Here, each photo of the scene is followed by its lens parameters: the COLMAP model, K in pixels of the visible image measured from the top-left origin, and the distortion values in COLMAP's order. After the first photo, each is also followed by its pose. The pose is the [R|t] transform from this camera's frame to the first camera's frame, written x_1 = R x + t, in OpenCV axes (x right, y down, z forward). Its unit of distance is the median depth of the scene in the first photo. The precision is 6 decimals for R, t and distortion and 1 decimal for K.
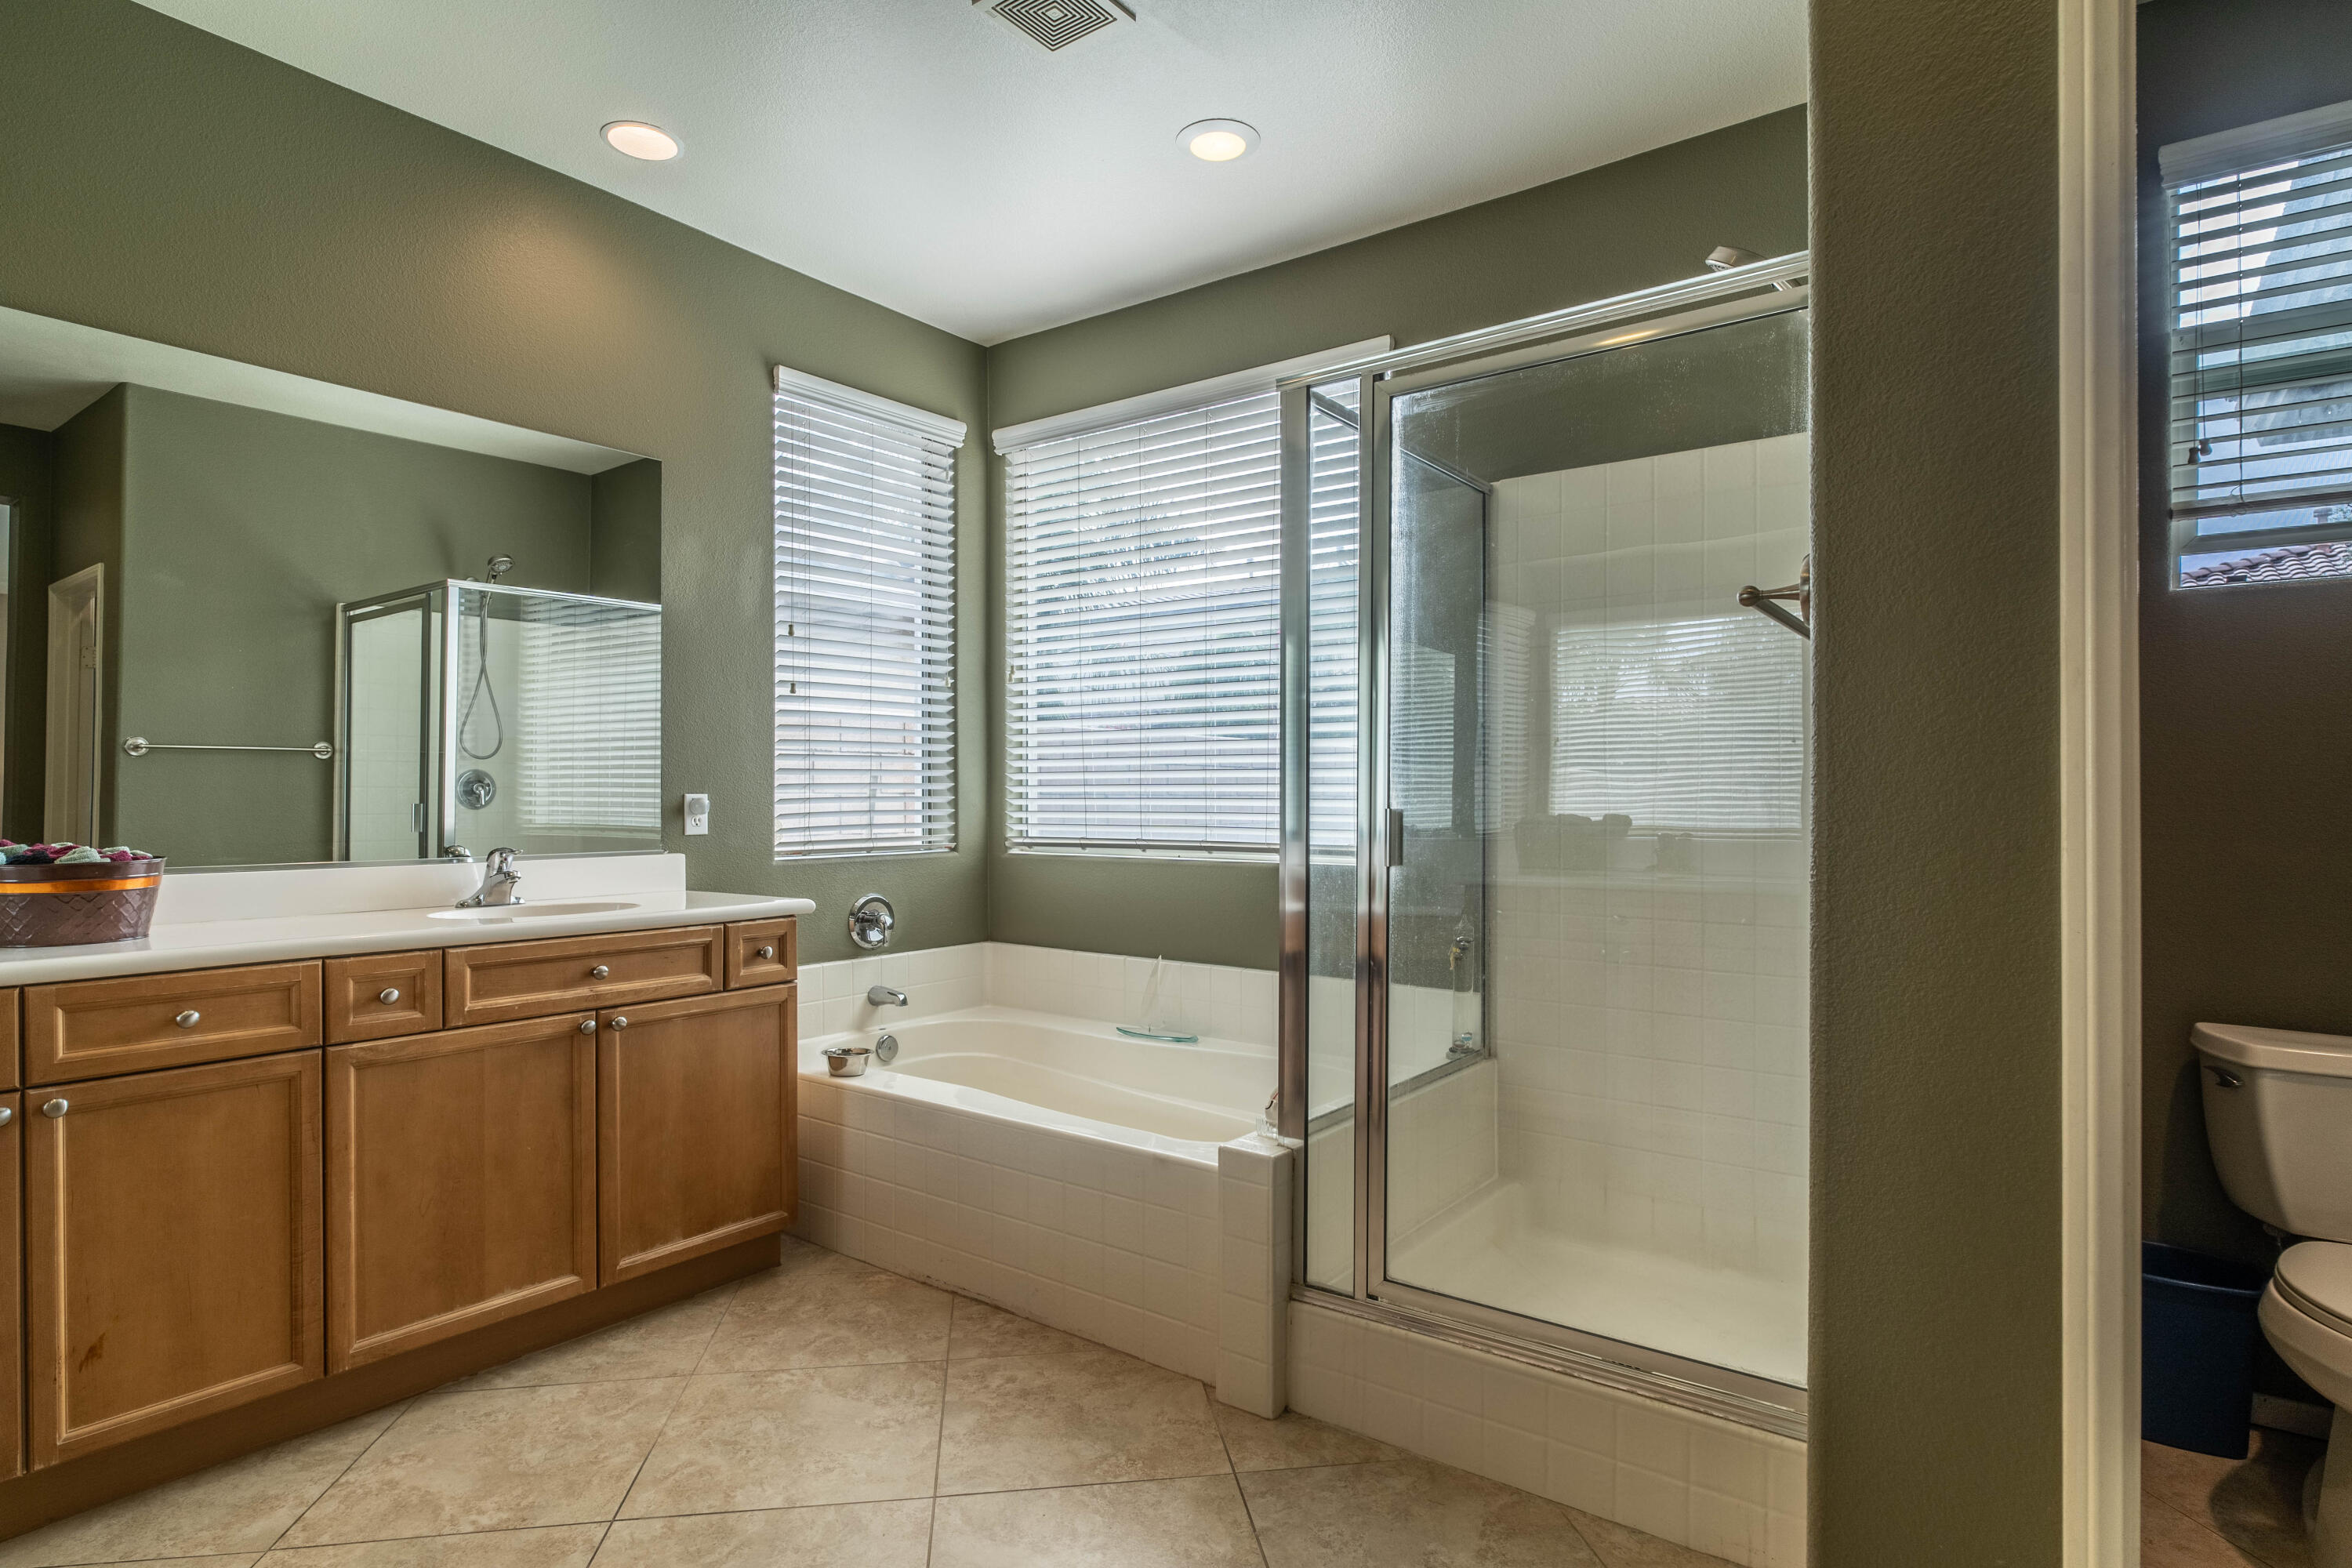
lens RADIAL K [[1220.8, 0, 1175.7], [0, 1220.8, 793.5], [0, 0, 1]] dist [-0.002092, 0.000002]
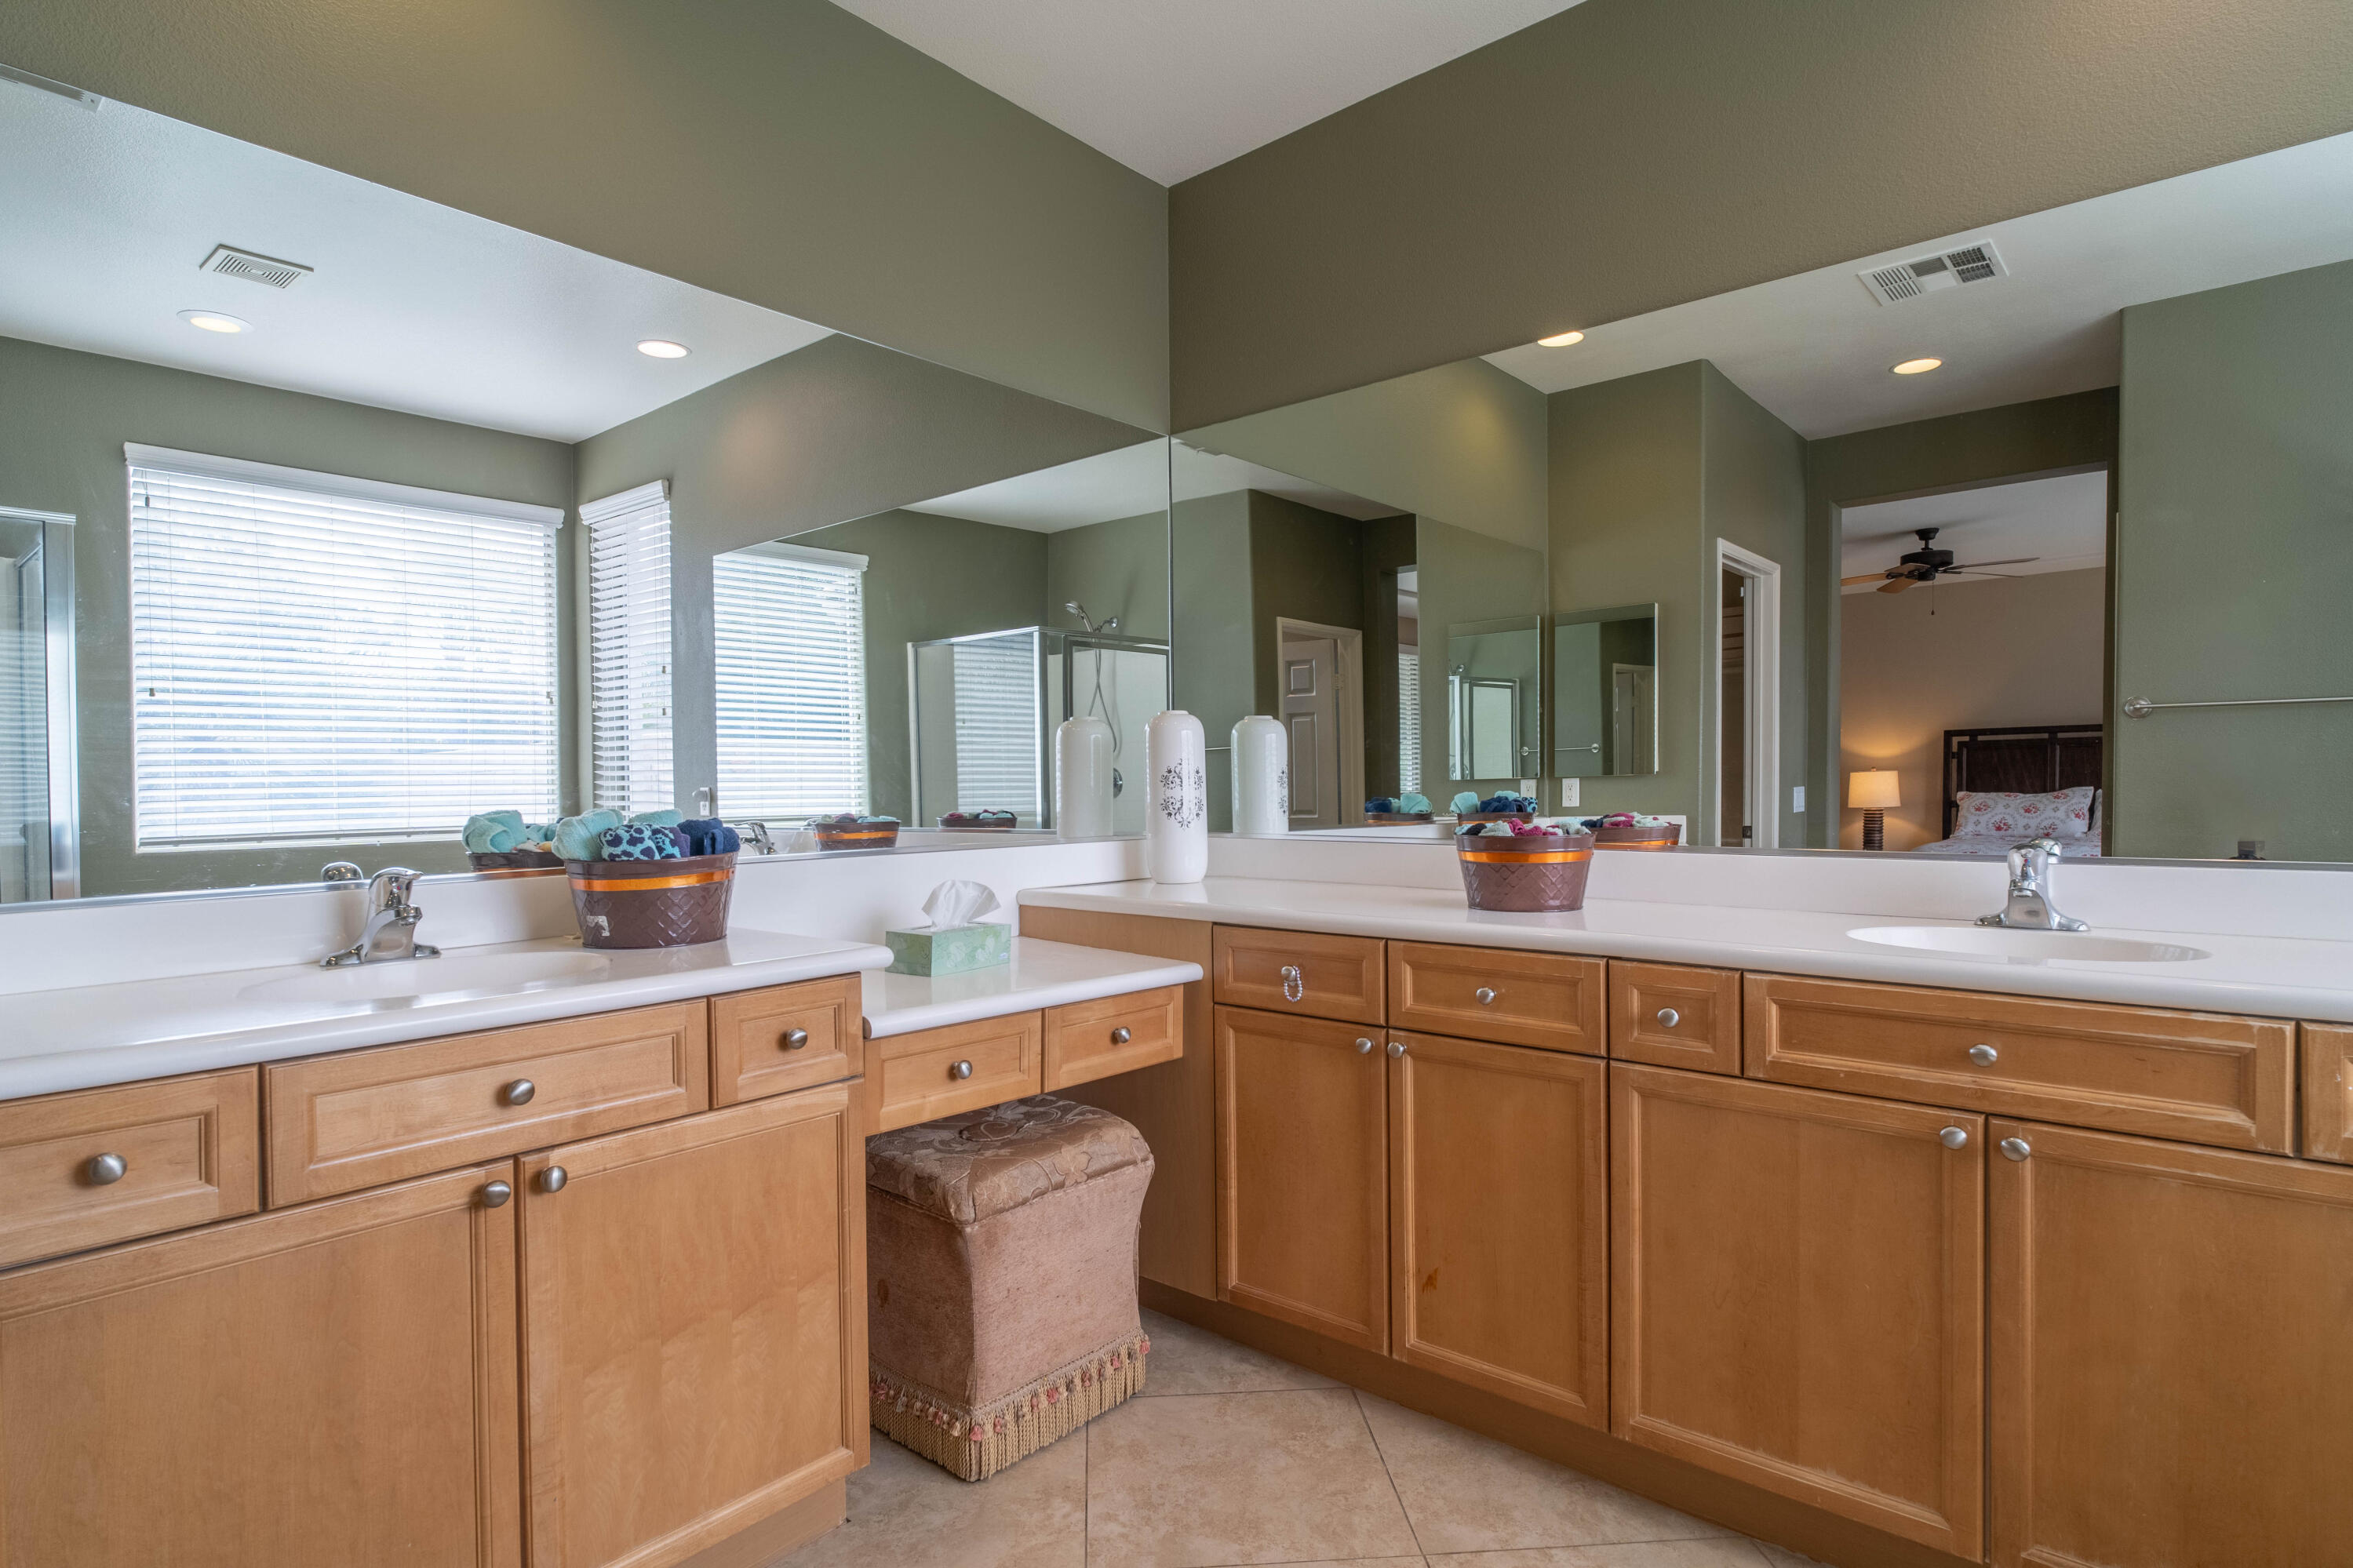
lens RADIAL K [[1221.1, 0, 1176.2], [0, 1221.1, 793.5], [0, 0, 1]] dist [-0.002092, 0.000002]
pose [[-0.059296, 0.014906, -0.998129, 0.186985], [0.013732, 0.999806, 0.014116, 0.000615], [0.998146, -0.012869, -0.059490, 0.726132]]
